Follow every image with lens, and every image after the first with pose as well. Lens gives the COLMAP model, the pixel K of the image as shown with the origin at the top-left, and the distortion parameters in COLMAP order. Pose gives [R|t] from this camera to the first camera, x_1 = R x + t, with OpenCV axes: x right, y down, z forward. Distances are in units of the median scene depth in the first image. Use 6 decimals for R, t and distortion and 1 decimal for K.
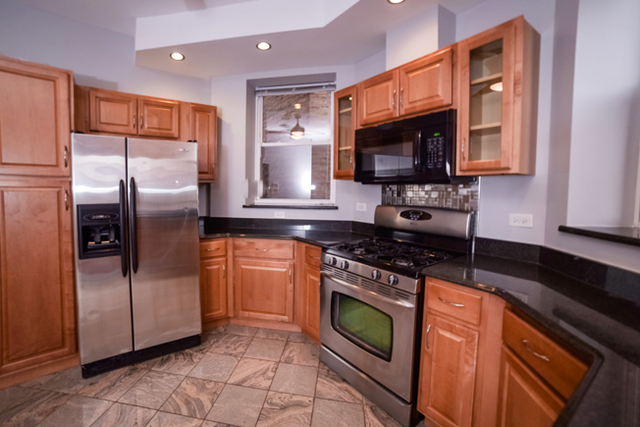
lens RADIAL K [[267.7, 0, 309.3], [0, 267.7, 210.8], [0, 0, 1]] dist [-0.050372, 0.000194]
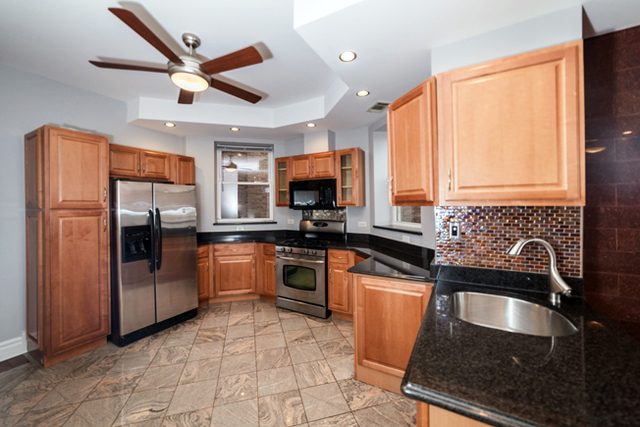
lens RADIAL K [[254.4, 0, 319.5], [0, 254.4, 202.1], [0, 0, 1]] dist [0.000304, 0.000025]
pose [[0.912246, -0.006396, 0.409593, -0.421397], [0.044787, 0.995441, -0.084206, 0.009866], [-0.407188, 0.095161, 0.908374, -0.818197]]
